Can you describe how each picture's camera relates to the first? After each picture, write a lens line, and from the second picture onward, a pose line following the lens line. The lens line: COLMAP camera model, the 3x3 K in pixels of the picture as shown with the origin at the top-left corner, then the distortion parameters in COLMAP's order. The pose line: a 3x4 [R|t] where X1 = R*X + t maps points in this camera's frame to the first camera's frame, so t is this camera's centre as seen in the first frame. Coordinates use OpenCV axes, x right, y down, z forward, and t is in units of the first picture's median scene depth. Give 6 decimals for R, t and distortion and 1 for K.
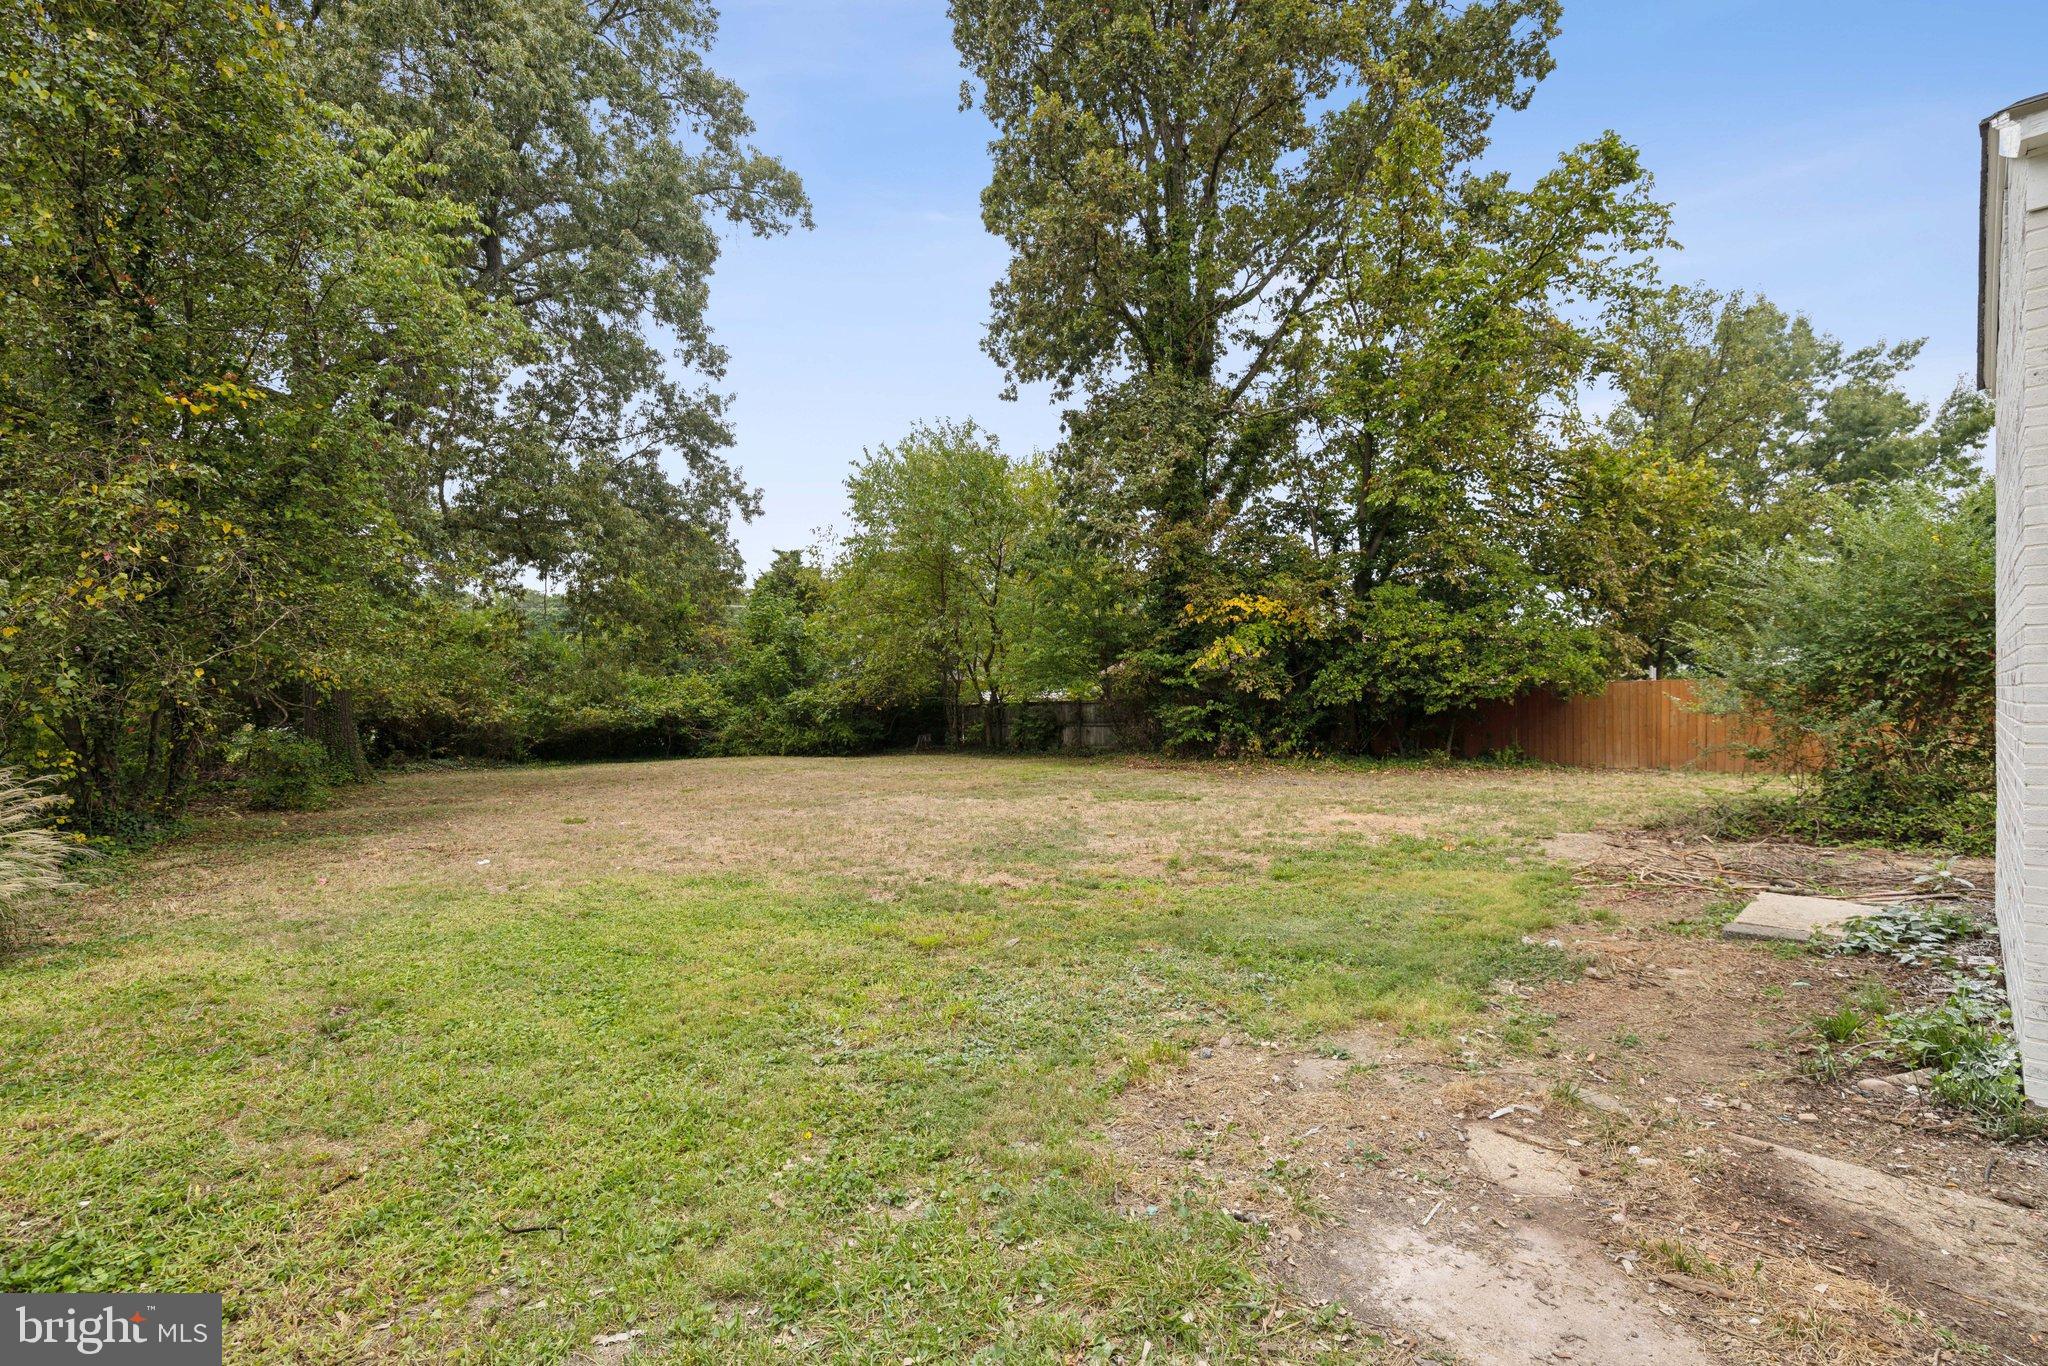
lens RADIAL K [[896.3, 0, 973.3], [0, 896.3, 699.8], [0, 0, 1]] dist [0.003878, -0.001584]
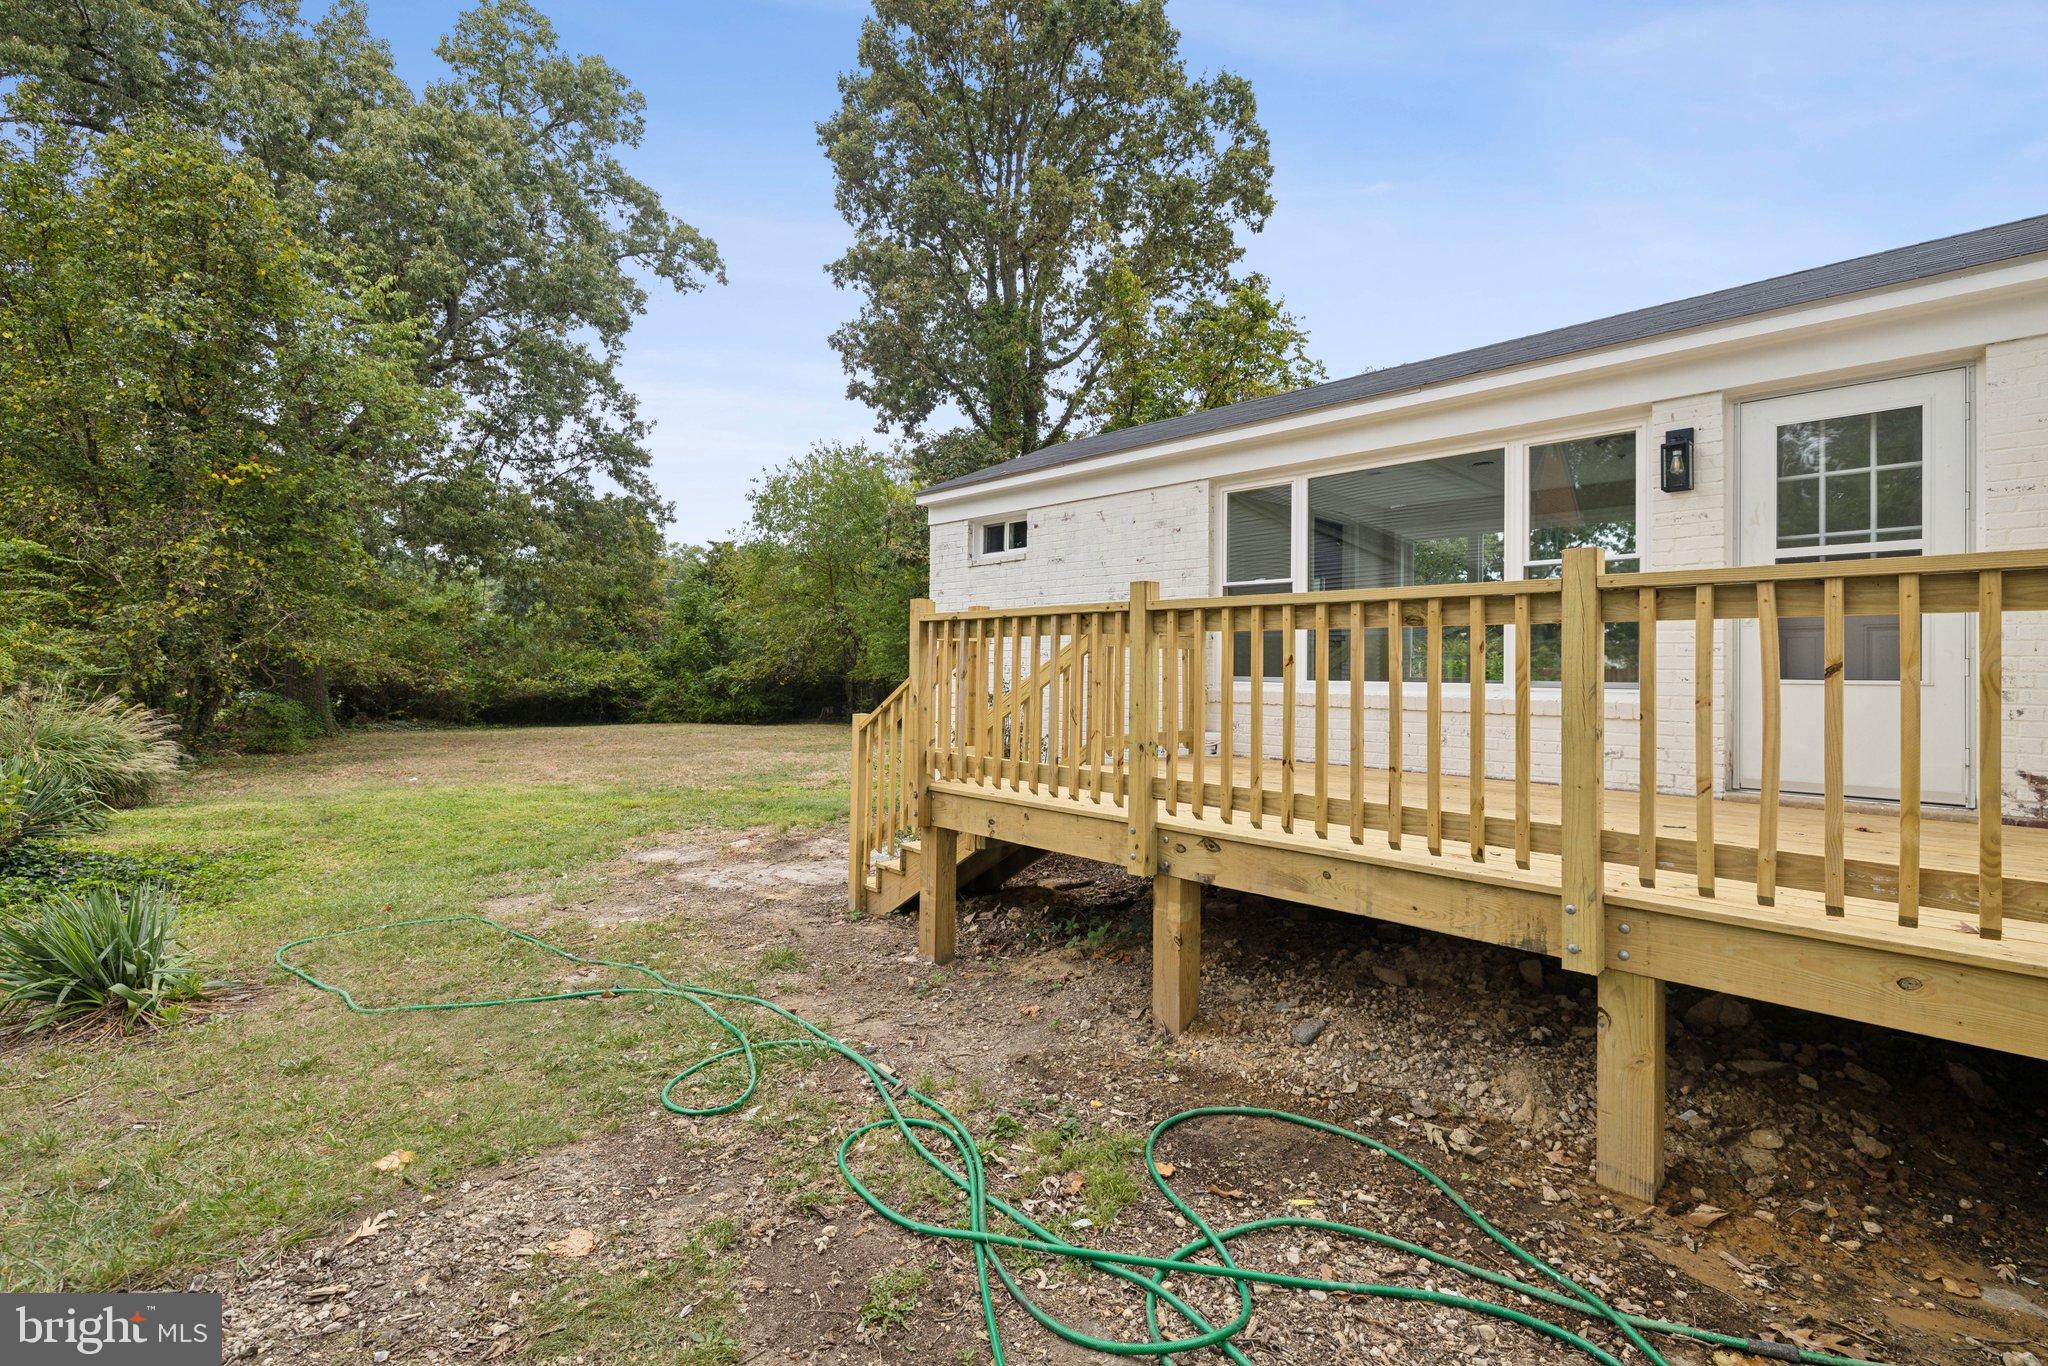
lens RADIAL K [[896.3, 0, 980.1], [0, 896.3, 659.0], [0, 0, 1]] dist [0.003878, -0.001584]
pose [[0.999353, 0.018043, 0.031126, 0.145475], [-0.017445, 0.999660, -0.019385, -0.005830], [-0.031466, 0.018829, 0.999327, -0.223699]]
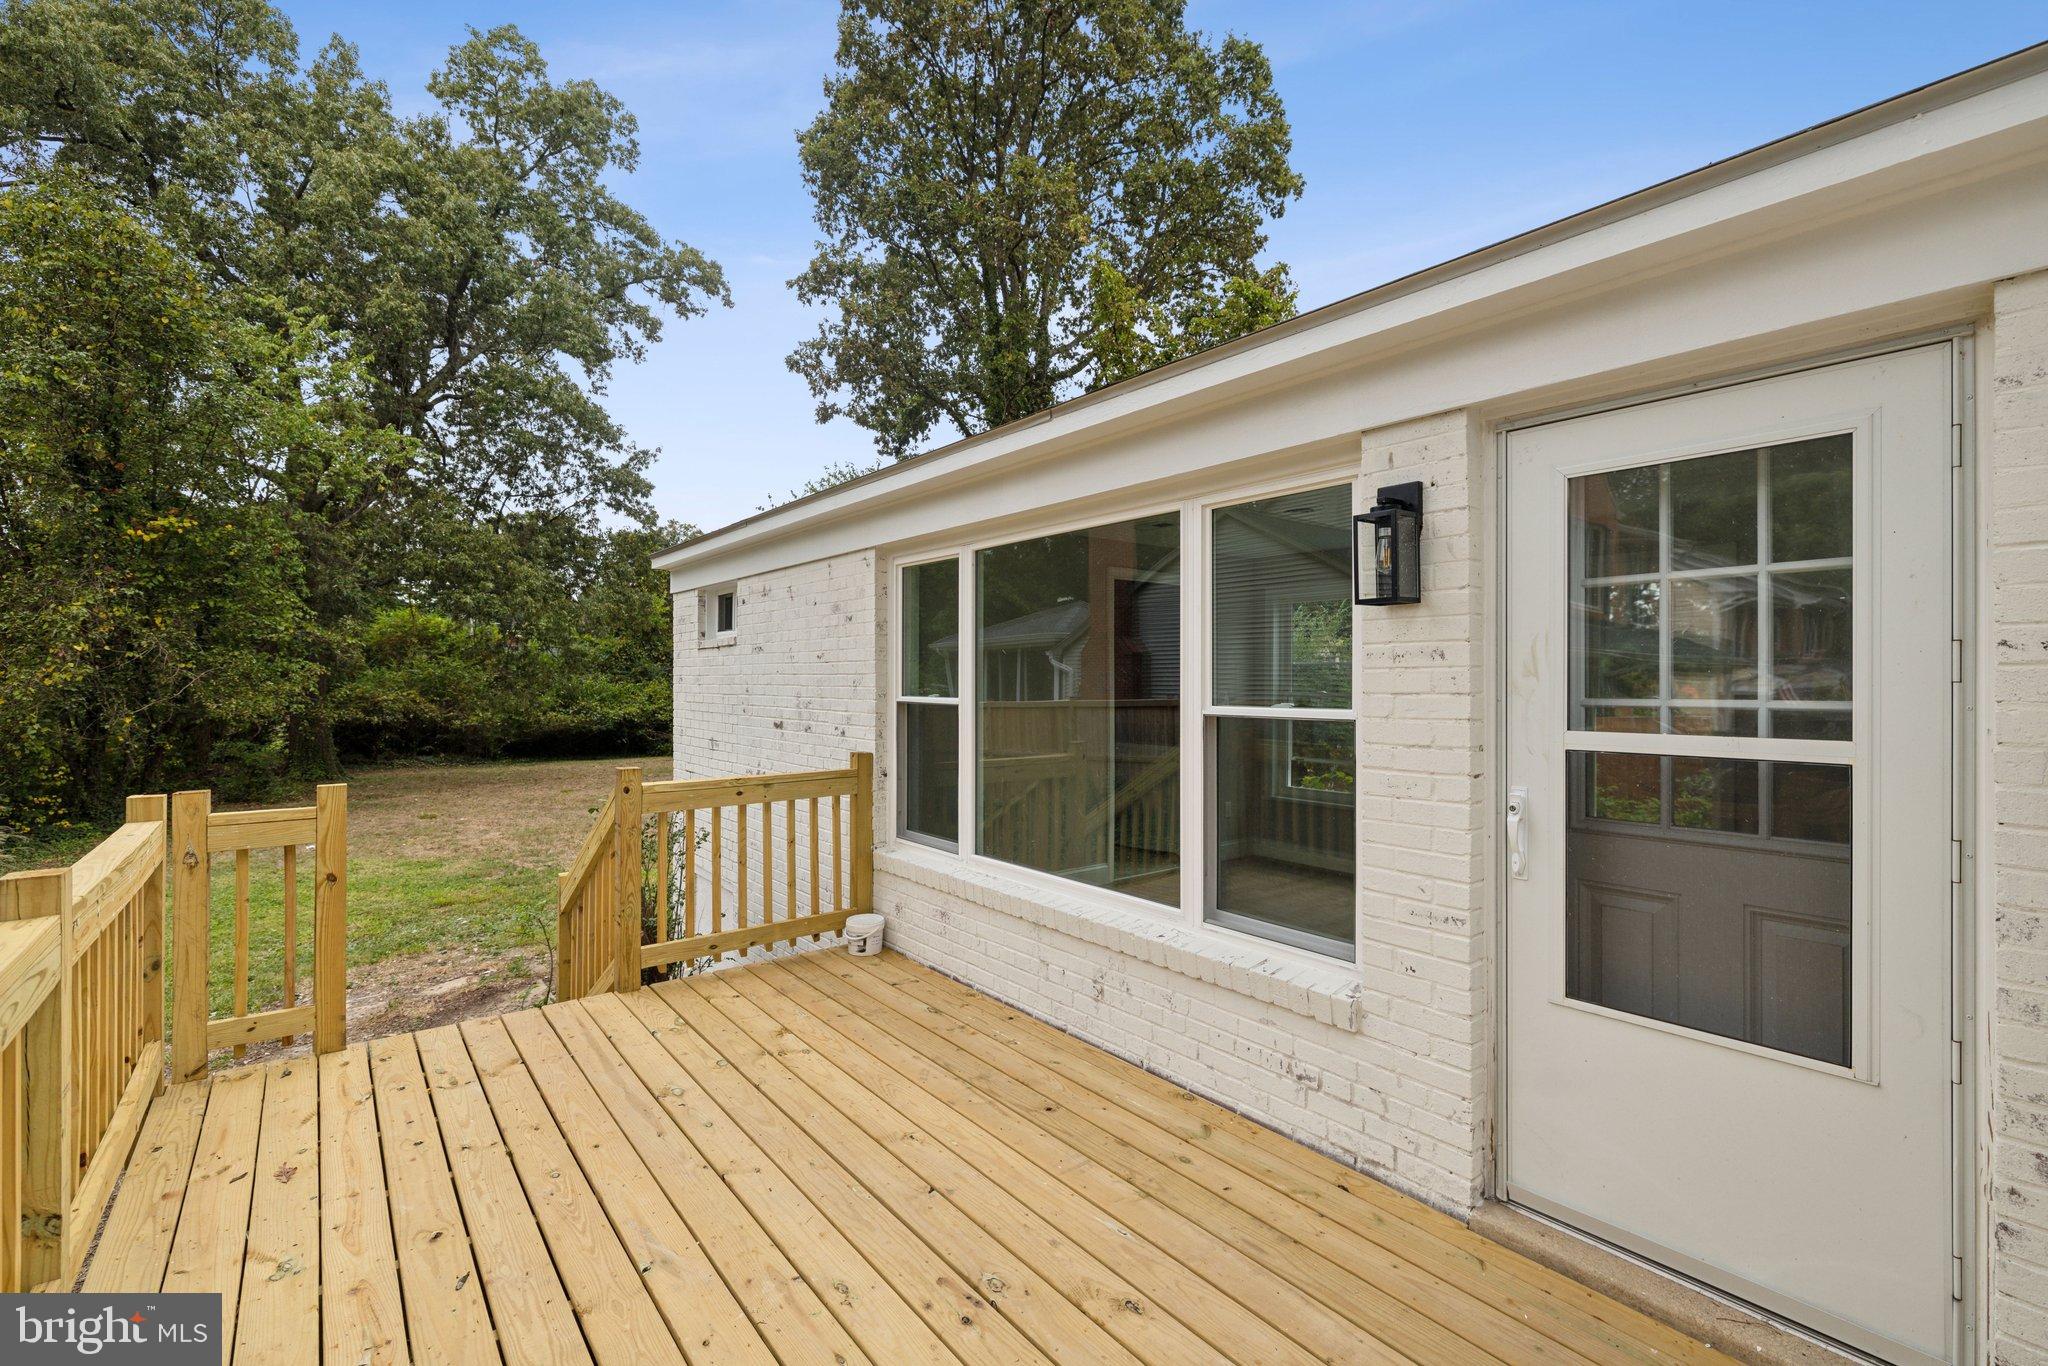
lens RADIAL K [[896.3, 0, 970.1], [0, 896.3, 680.4], [0, 0, 1]] dist [0.003878, -0.001584]
pose [[0.997025, 0.007871, -0.076680, 0.244895], [-0.008560, 0.999926, -0.008649, -0.033885], [0.076607, 0.009280, 0.997018, -0.151401]]
